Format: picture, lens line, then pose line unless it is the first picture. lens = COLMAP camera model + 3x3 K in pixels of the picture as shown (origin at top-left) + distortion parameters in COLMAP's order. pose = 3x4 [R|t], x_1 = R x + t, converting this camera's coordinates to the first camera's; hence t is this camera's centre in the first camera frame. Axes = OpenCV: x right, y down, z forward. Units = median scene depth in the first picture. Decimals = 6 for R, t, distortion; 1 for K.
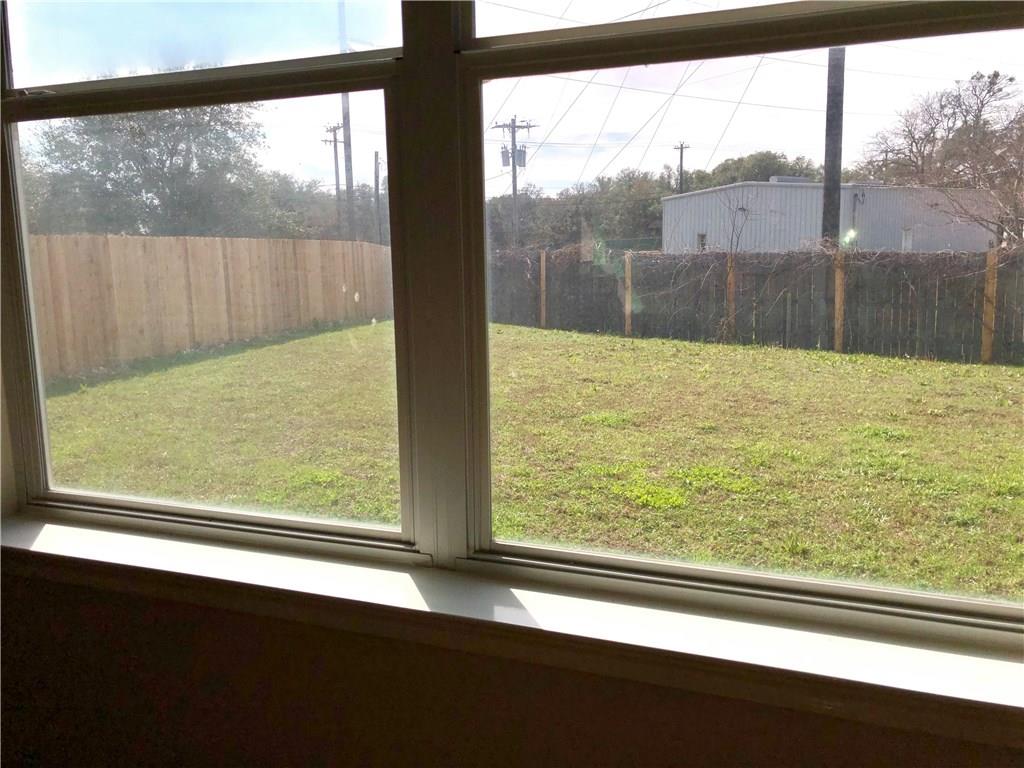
lens RADIAL K [[833.5, 0, 511.4], [0, 833.5, 384.6], [0, 0, 1]] dist [0.032020, -0.019399]
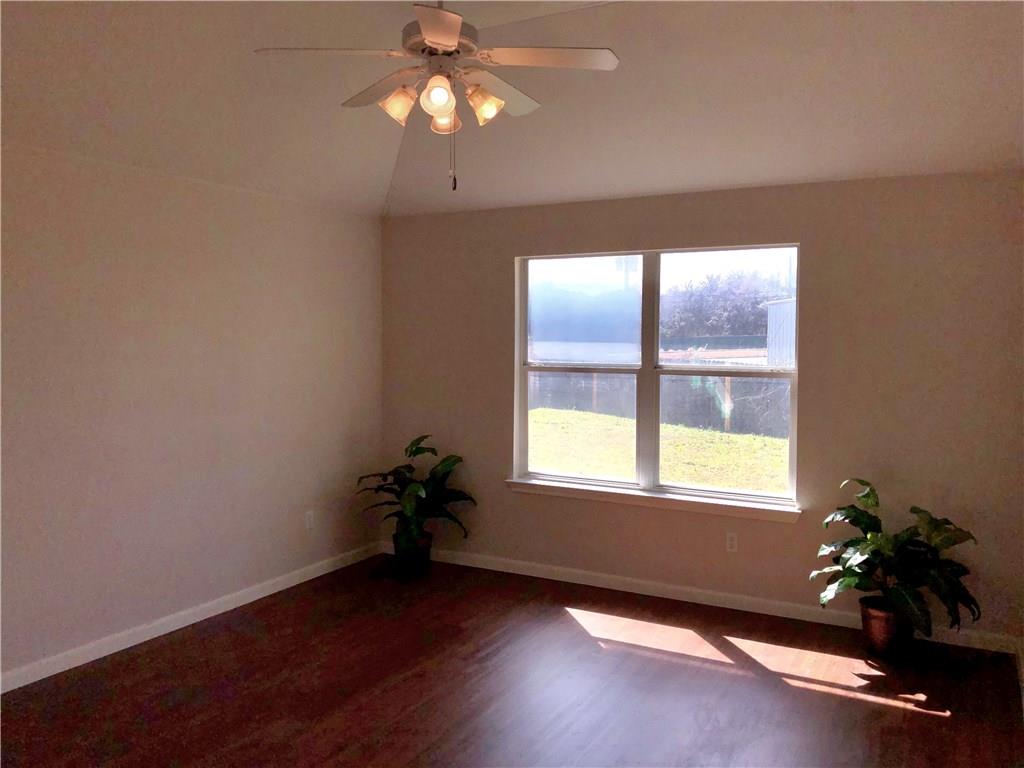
lens RADIAL K [[833.5, 0, 508.4], [0, 833.5, 385.1], [0, 0, 1]] dist [0.032020, -0.019399]
pose [[0.991260, 0.027257, -0.129076, -0.229621], [-0.040751, 0.993837, -0.103091, 0.157137], [0.125471, 0.107450, 0.986261, -3.024614]]
